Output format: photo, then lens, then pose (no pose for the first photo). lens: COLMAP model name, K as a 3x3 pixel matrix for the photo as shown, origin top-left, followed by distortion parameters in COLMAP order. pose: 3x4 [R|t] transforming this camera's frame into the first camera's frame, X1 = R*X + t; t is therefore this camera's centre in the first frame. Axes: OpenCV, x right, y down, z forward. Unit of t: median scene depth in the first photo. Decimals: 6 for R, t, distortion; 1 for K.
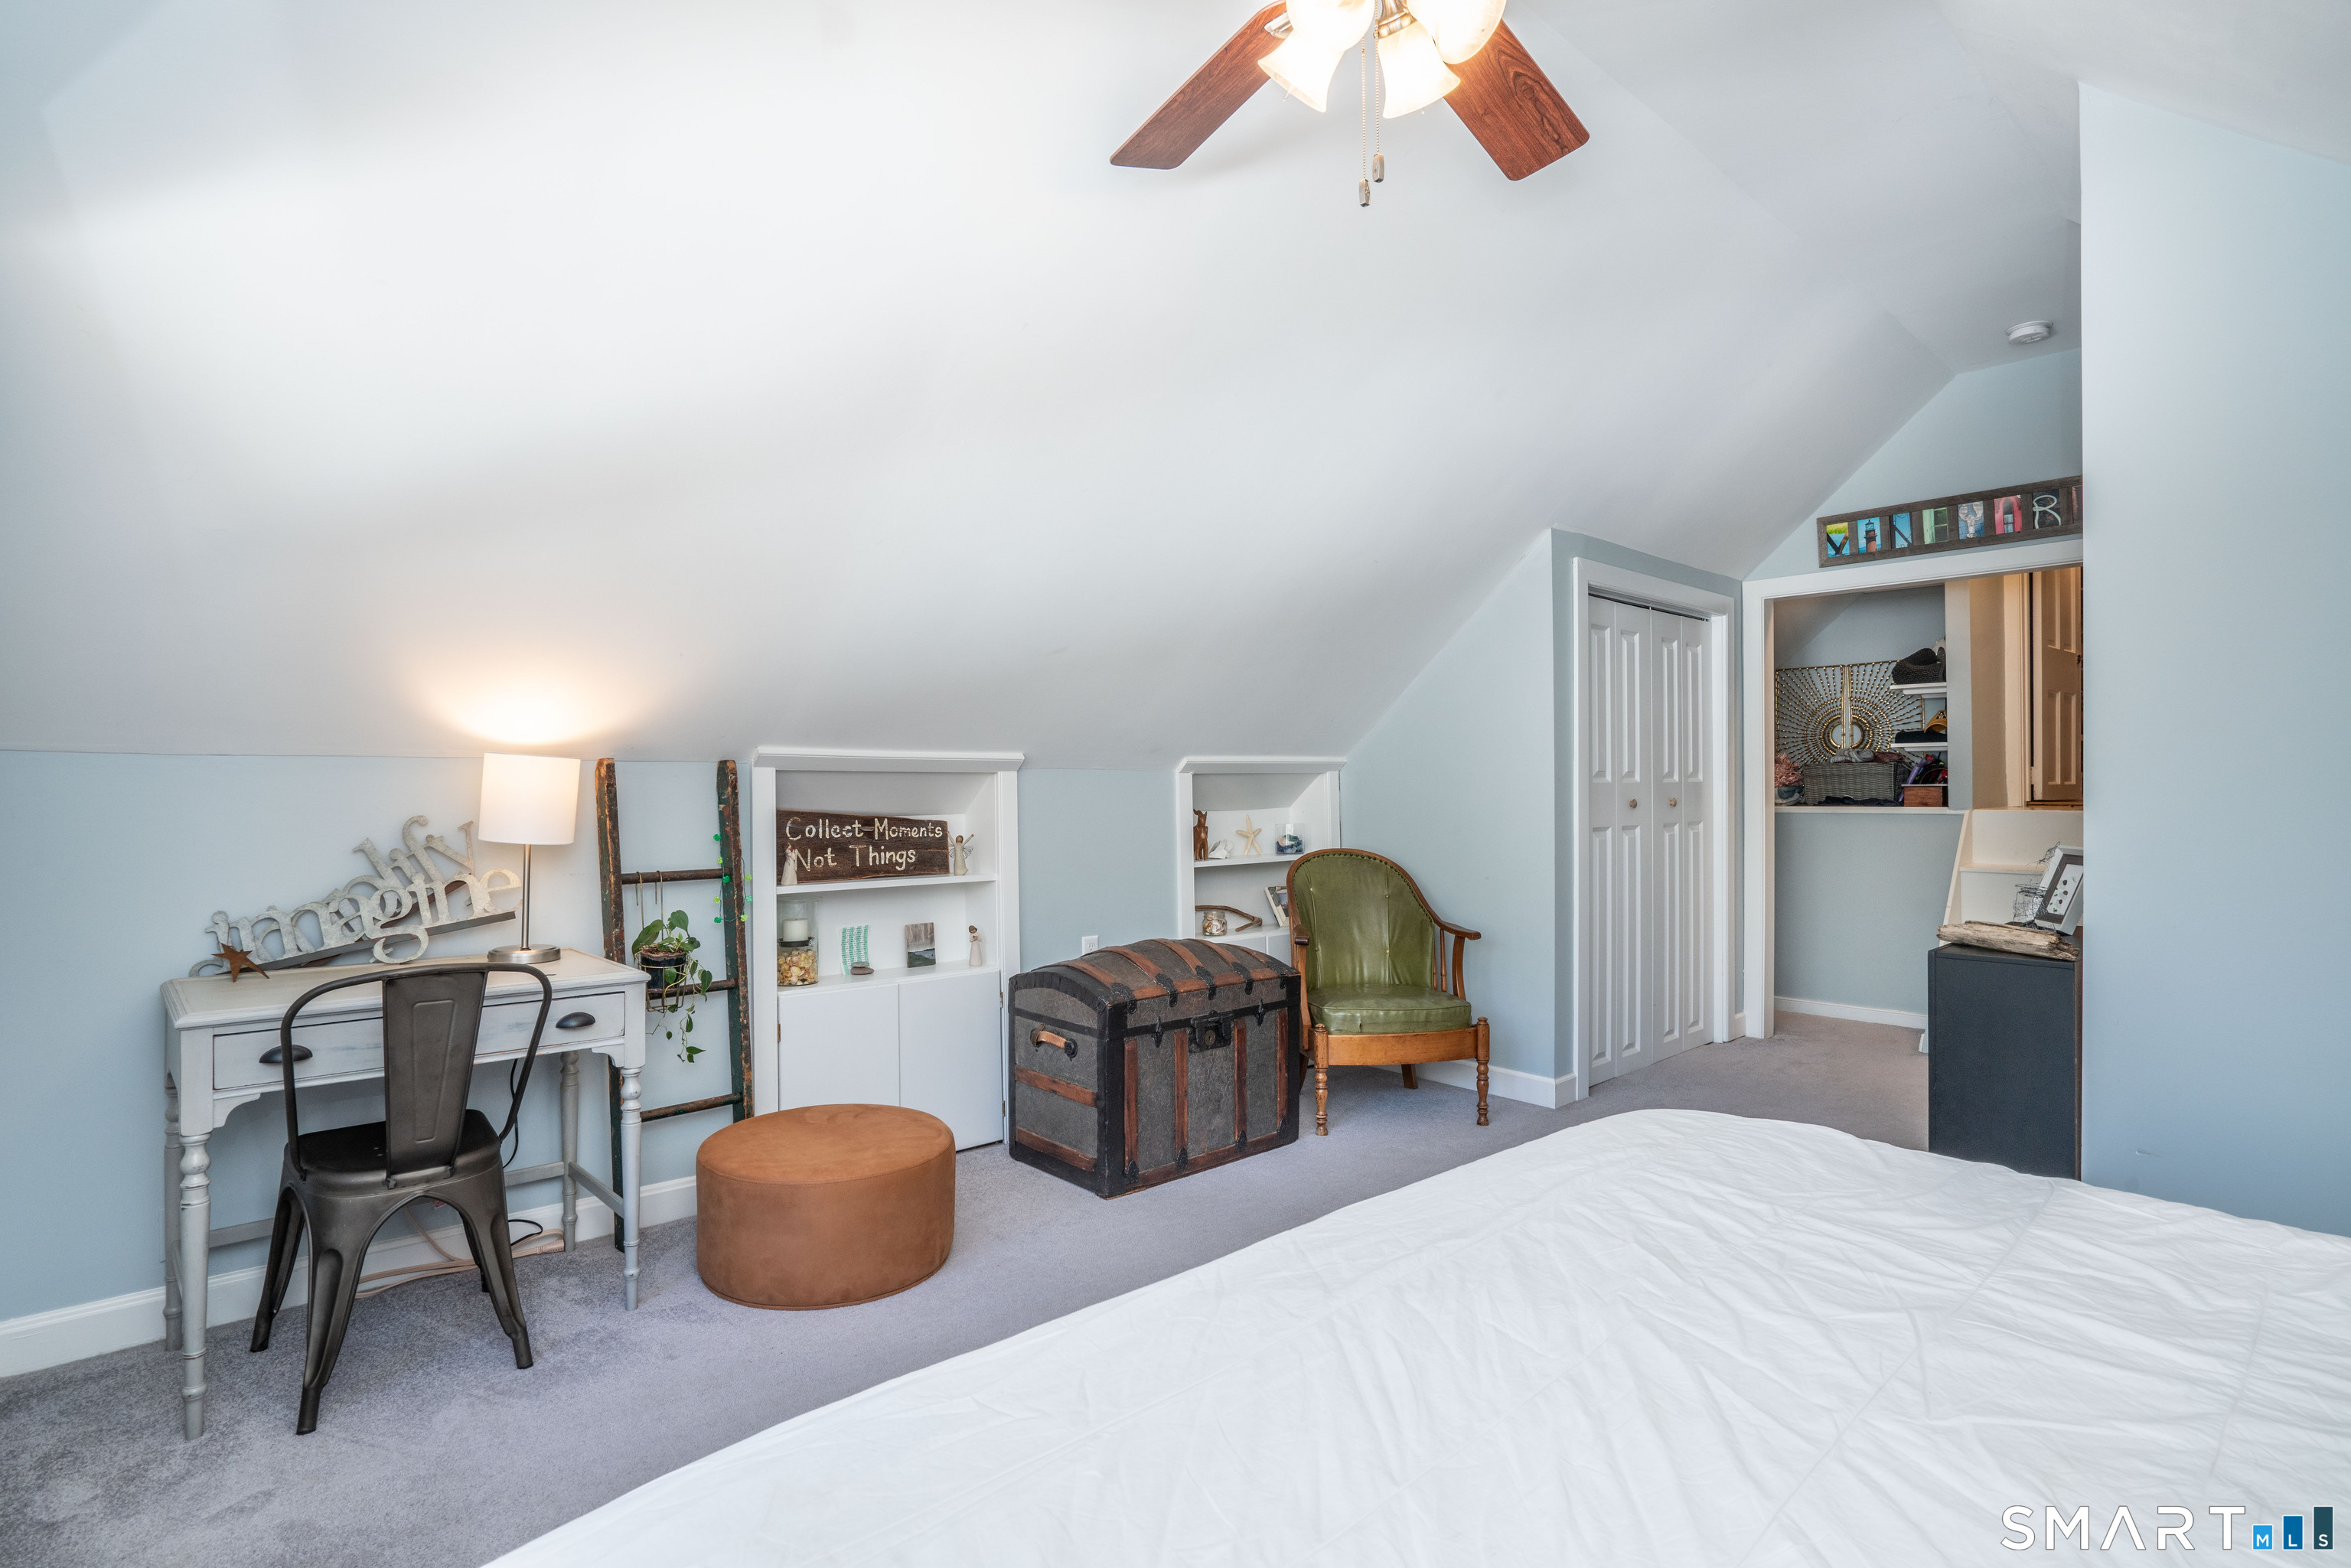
lens RADIAL K [[1161.1, 0, 1175.5], [0, 1161.1, 784.0], [0, 0, 1]] dist [-0.020788, 0.000020]
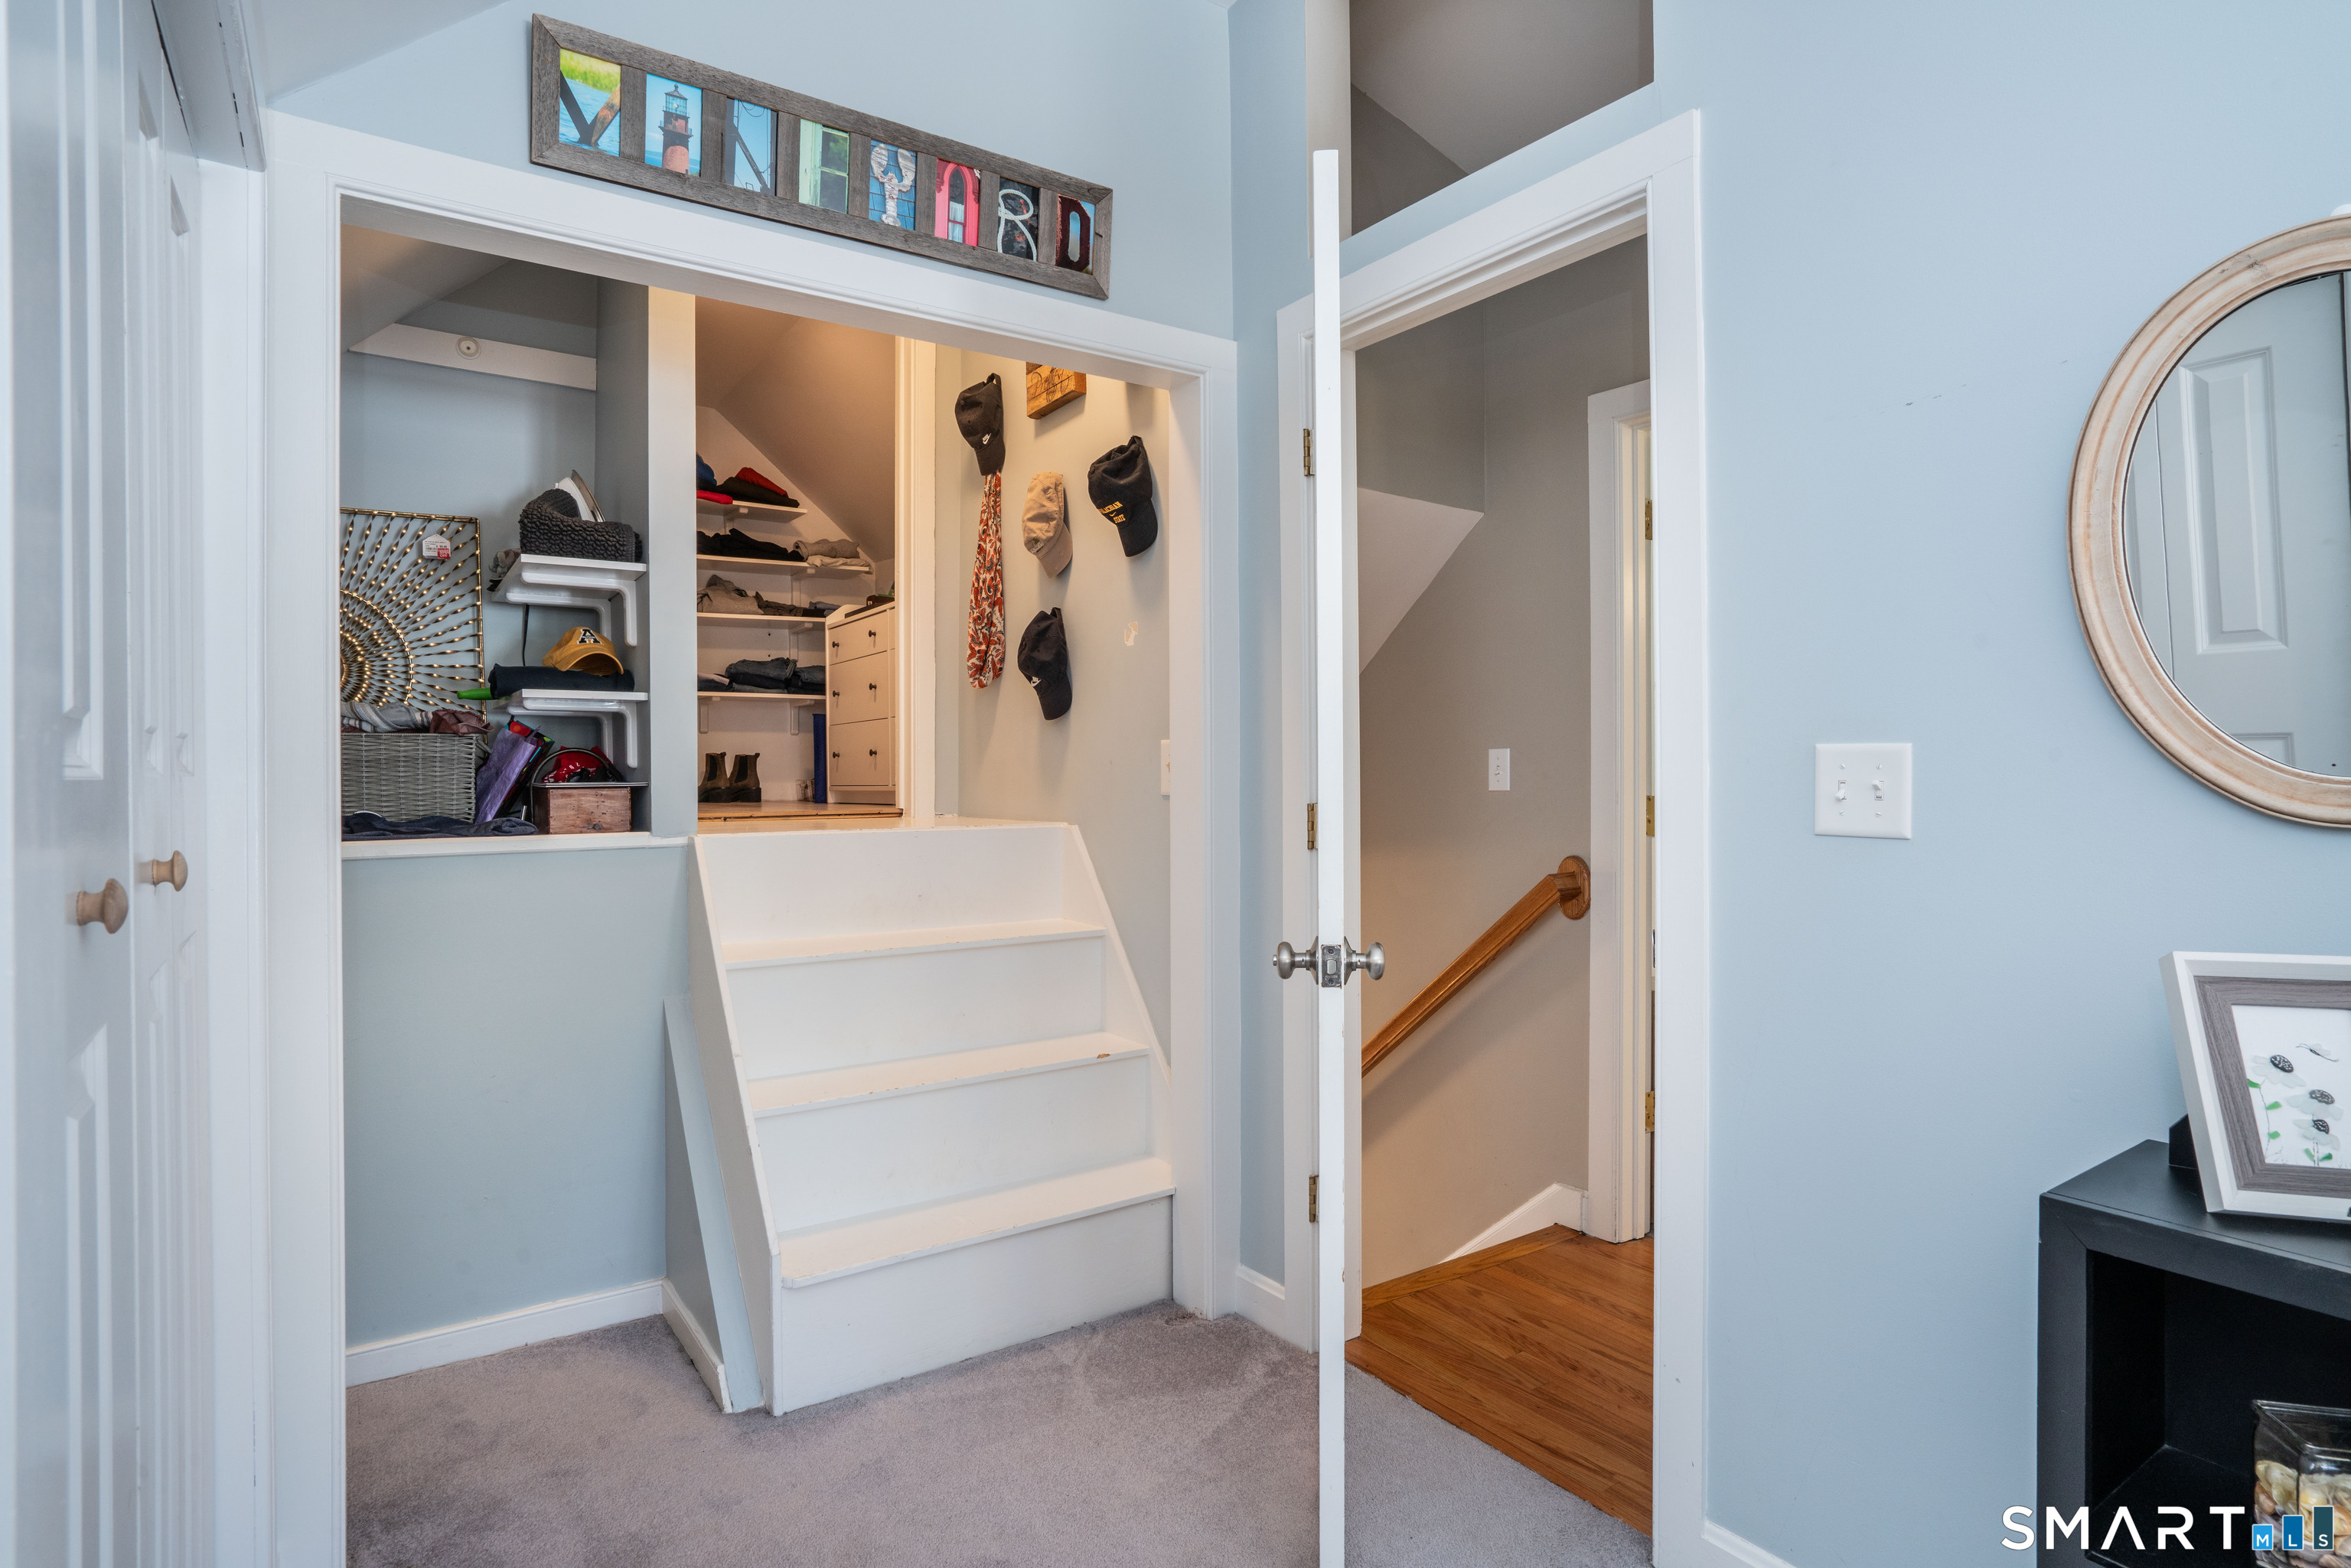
lens RADIAL K [[1198.3, 0, 1168.6], [0, 1198.3, 767.2], [0, 0, 1]] dist [-0.026945, 0.001044]
pose [[0.124816, 0.008447, 0.992144, 0.237833], [0.009501, 0.999908, -0.009708, 0.001030], [-0.992134, 0.010638, 0.124725, 0.794770]]
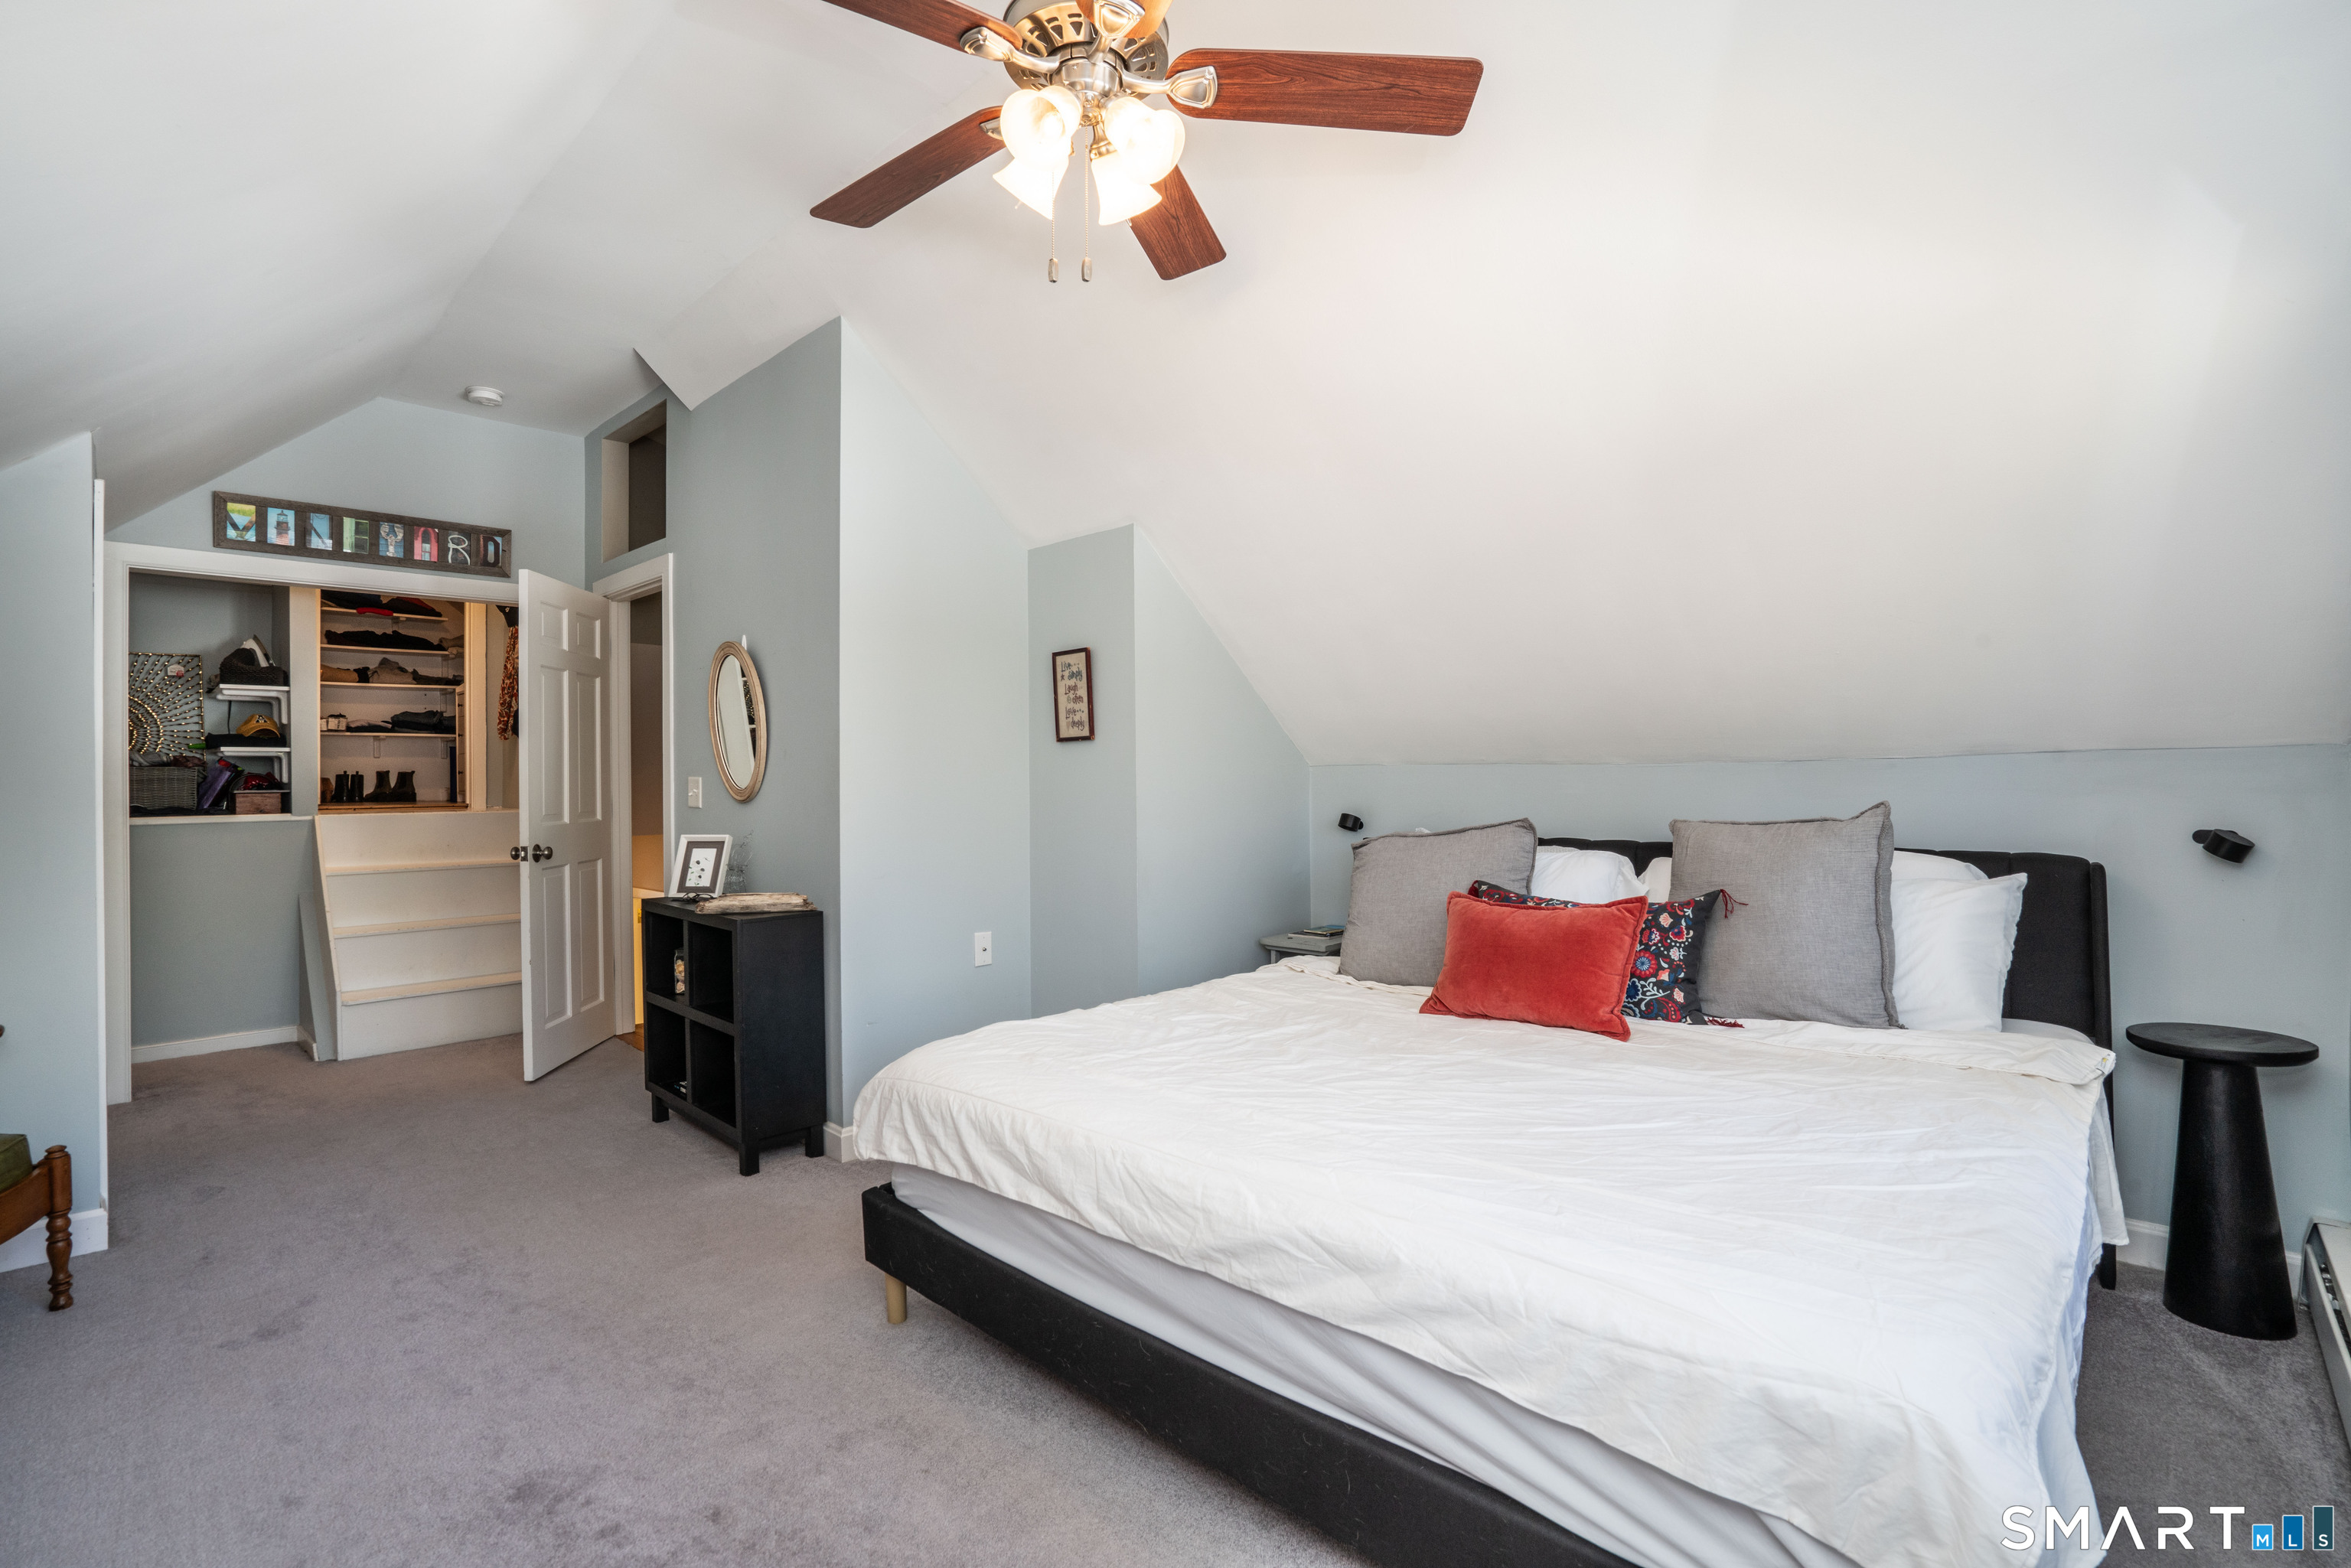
lens RADIAL K [[1080.9, 0, 1164.4], [0, 1080.9, 775.4], [0, 0, 1]] dist [-0.065112, 0.032813]
pose [[-0.068397, 0.007469, 0.997630, -0.306105], [0.009342, 0.999933, -0.006846, 0.000855], [-0.997614, 0.008852, -0.068462, 0.338240]]
